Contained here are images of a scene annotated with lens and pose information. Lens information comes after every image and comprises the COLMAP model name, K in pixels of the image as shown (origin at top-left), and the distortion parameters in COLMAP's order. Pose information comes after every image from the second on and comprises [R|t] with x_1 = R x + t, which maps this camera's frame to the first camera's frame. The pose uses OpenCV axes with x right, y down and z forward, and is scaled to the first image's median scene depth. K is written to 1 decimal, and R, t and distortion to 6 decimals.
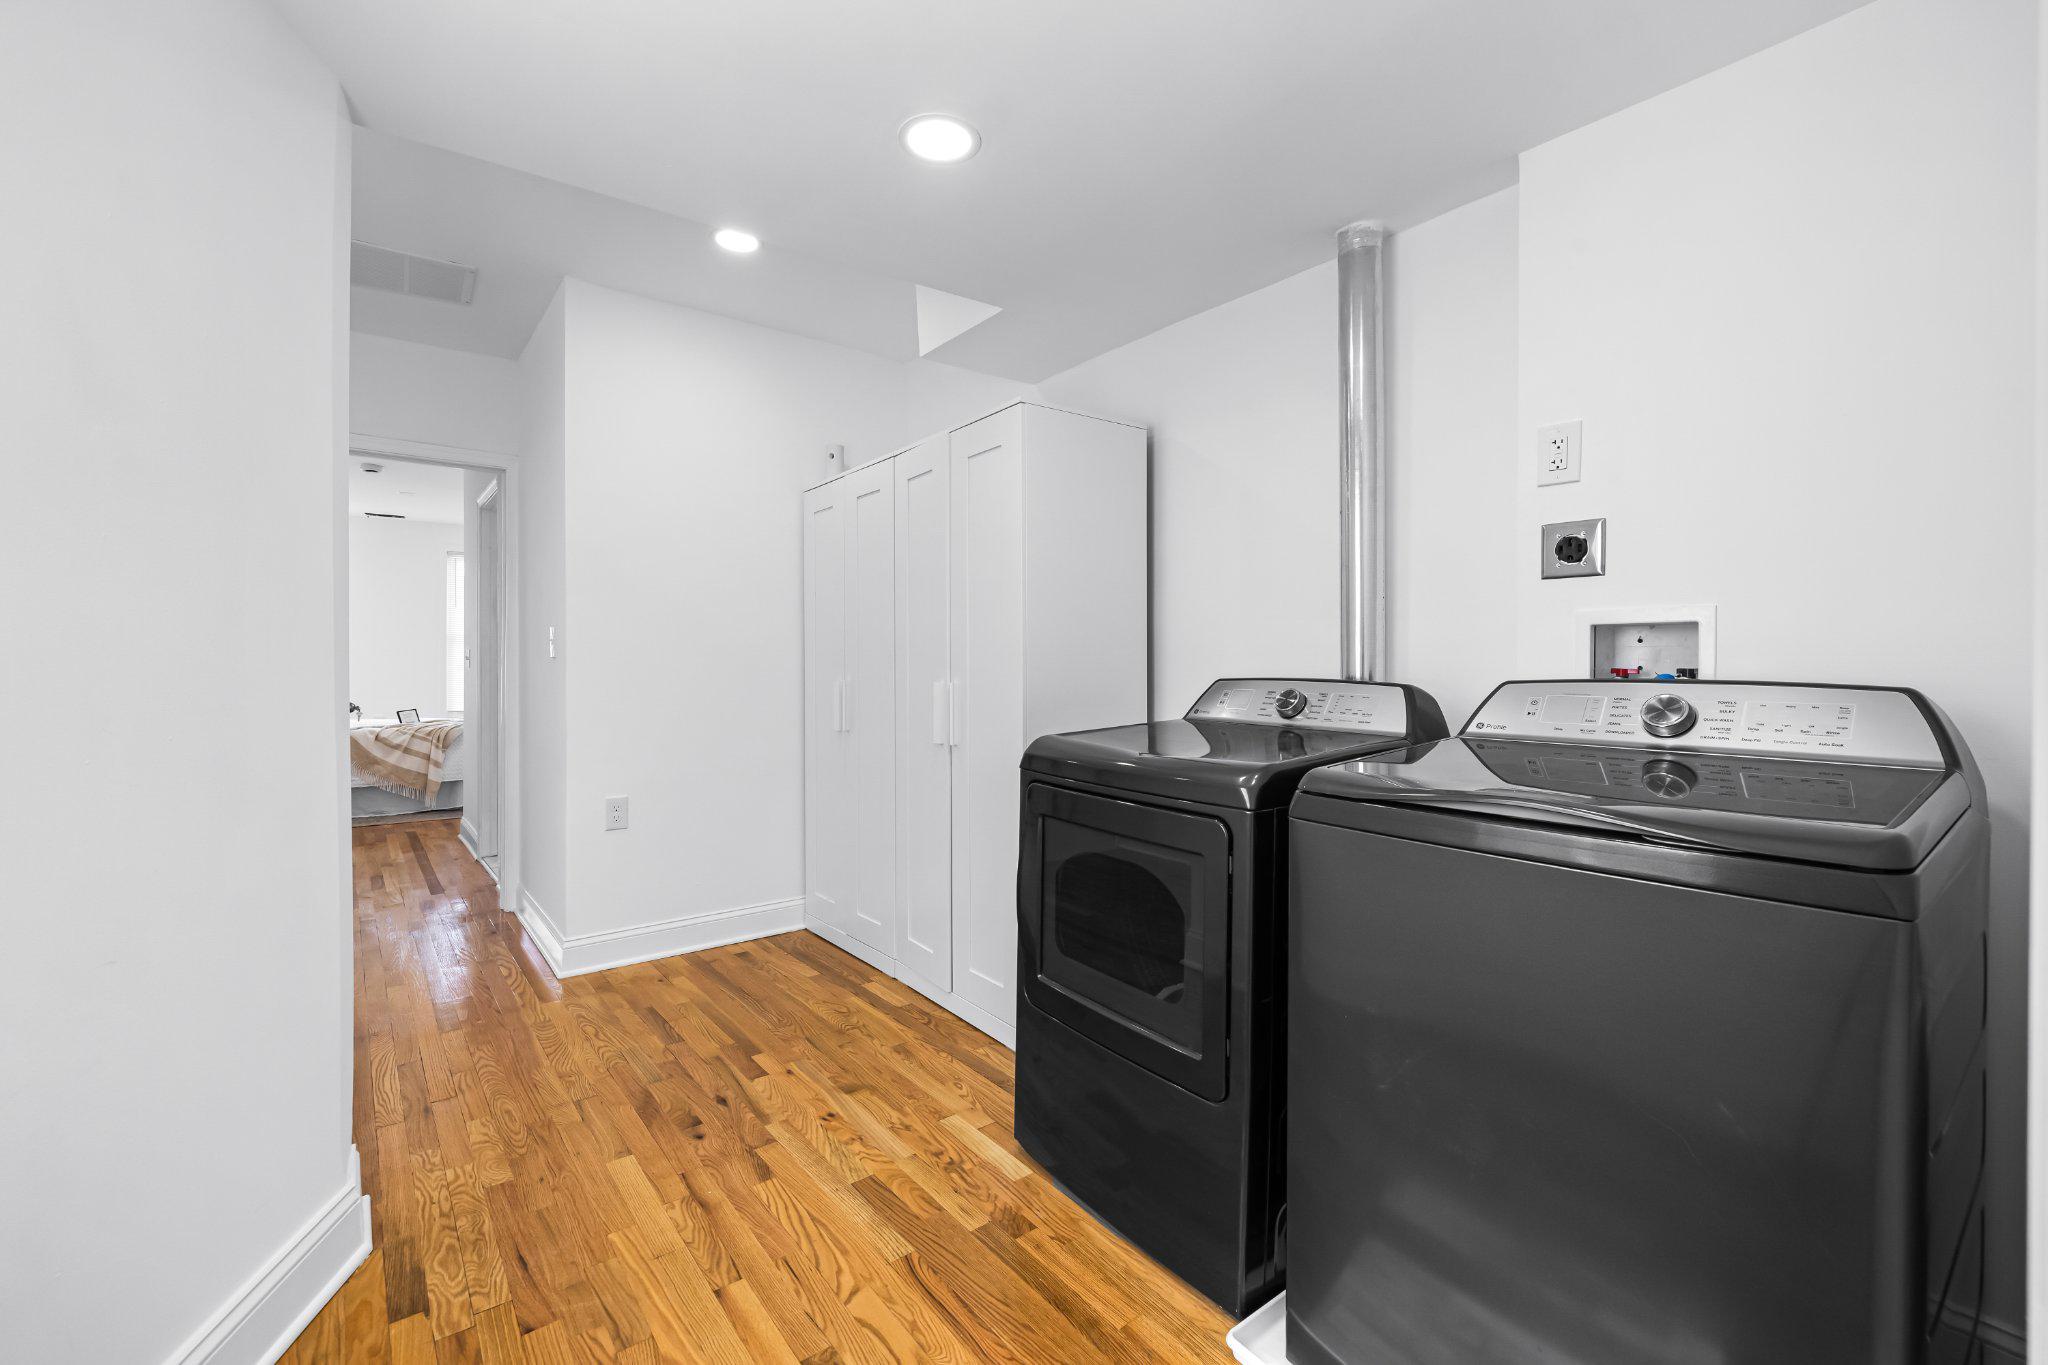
lens RADIAL K [[860.8, 0, 1027.0], [0, 860.8, 676.1], [0, 0, 1]] dist [0.045215, 0.000551]
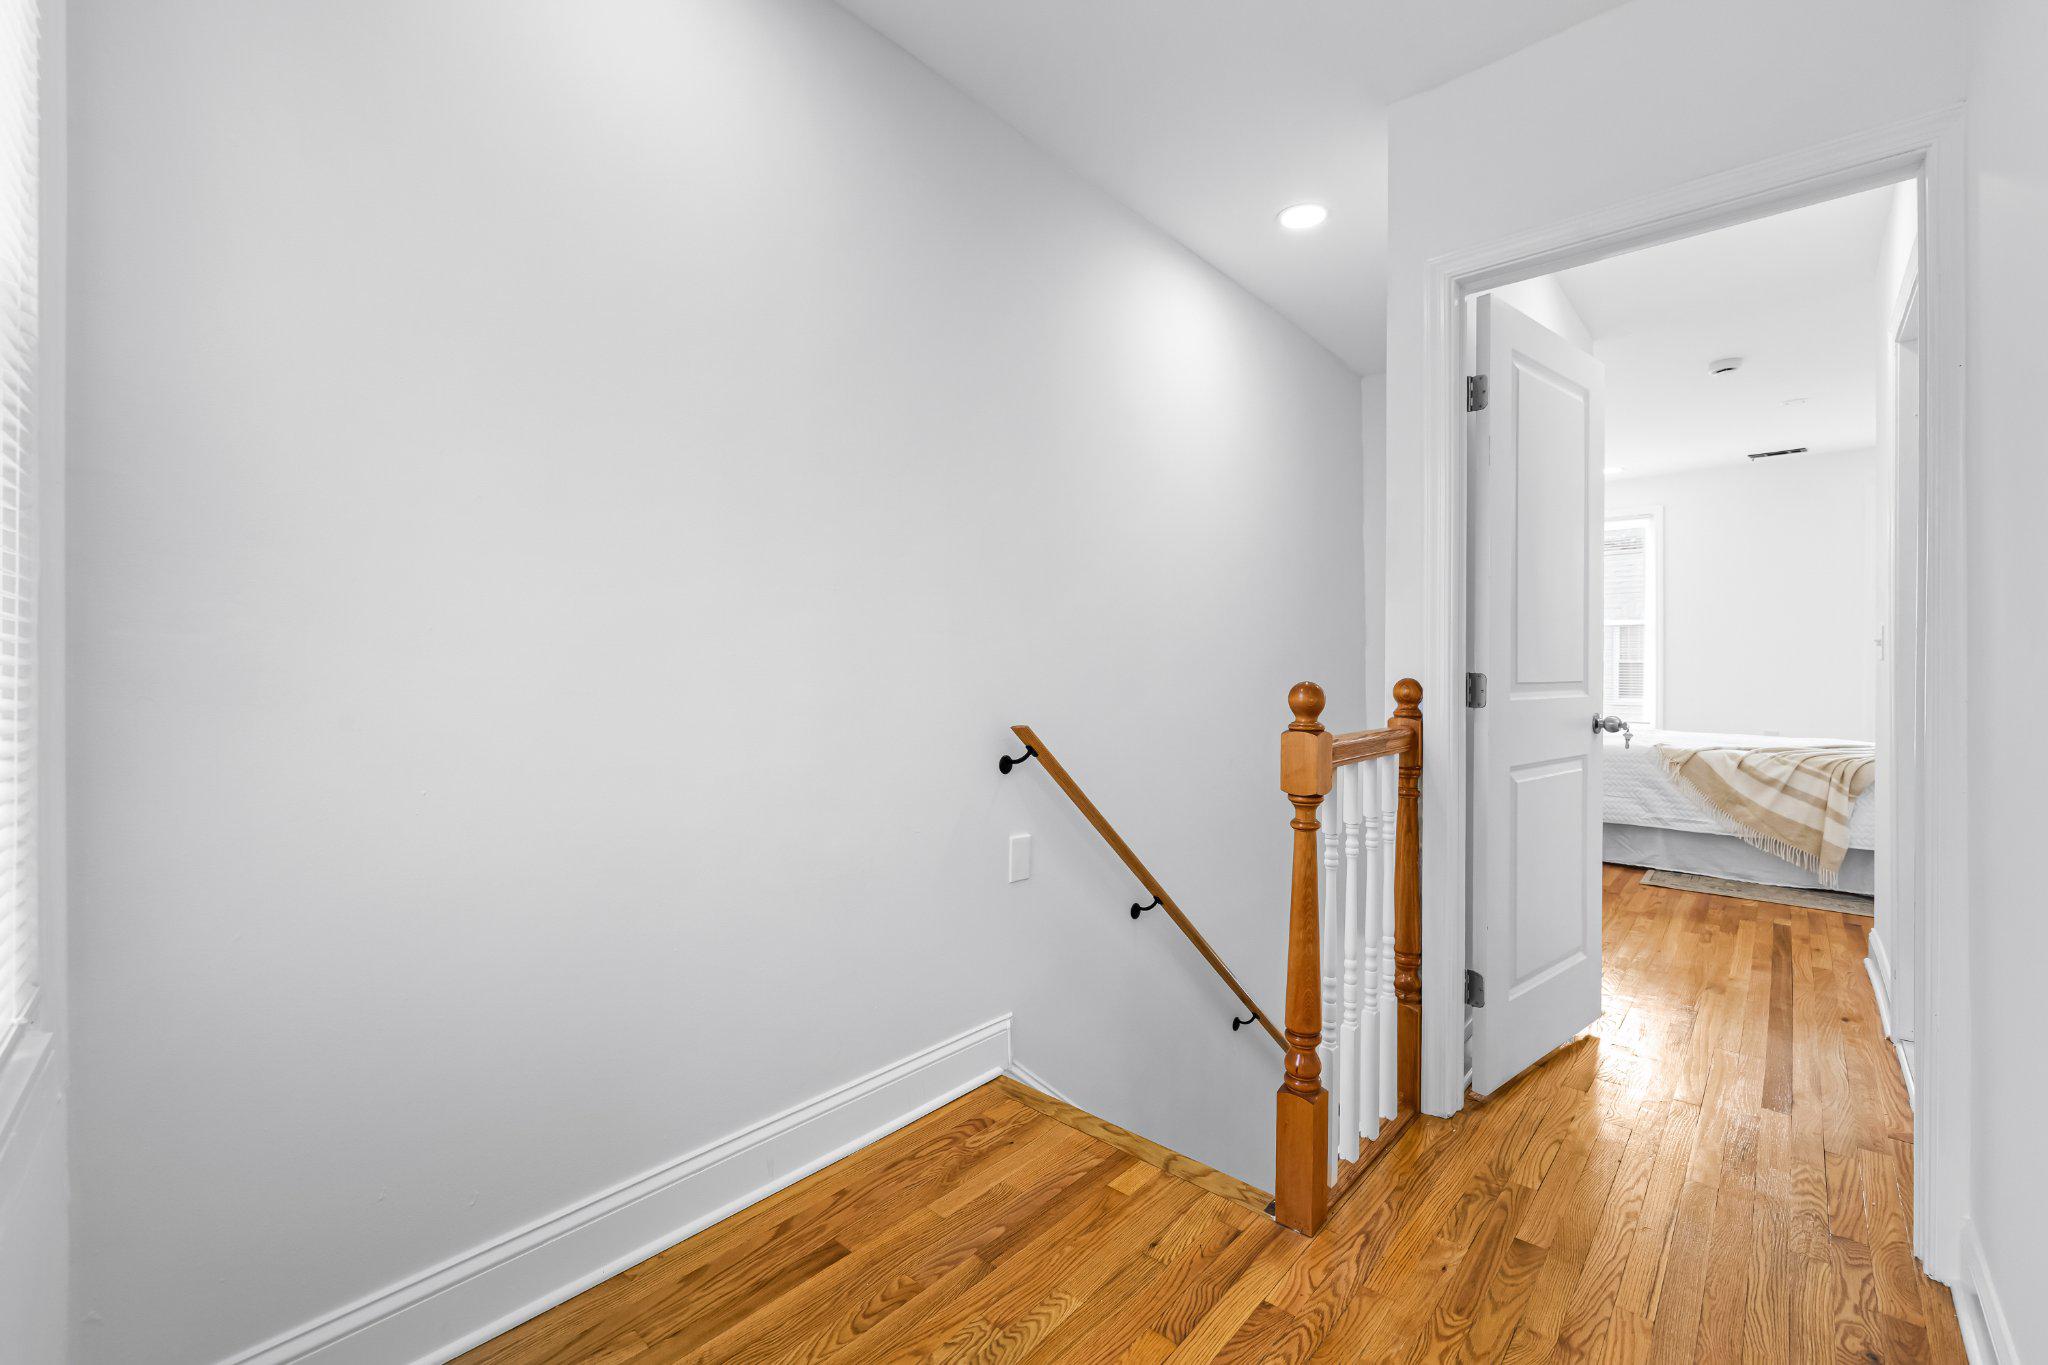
lens RADIAL K [[860.8, 0, 1026.5], [0, 860.8, 675.2], [0, 0, 1]] dist [0.045215, 0.000551]
pose [[0.198178, 0.000258, -0.980166, -0.166871], [-0.002971, 0.999996, -0.000338, 0.001094], [0.980162, 0.002979, 0.198177, 0.313327]]
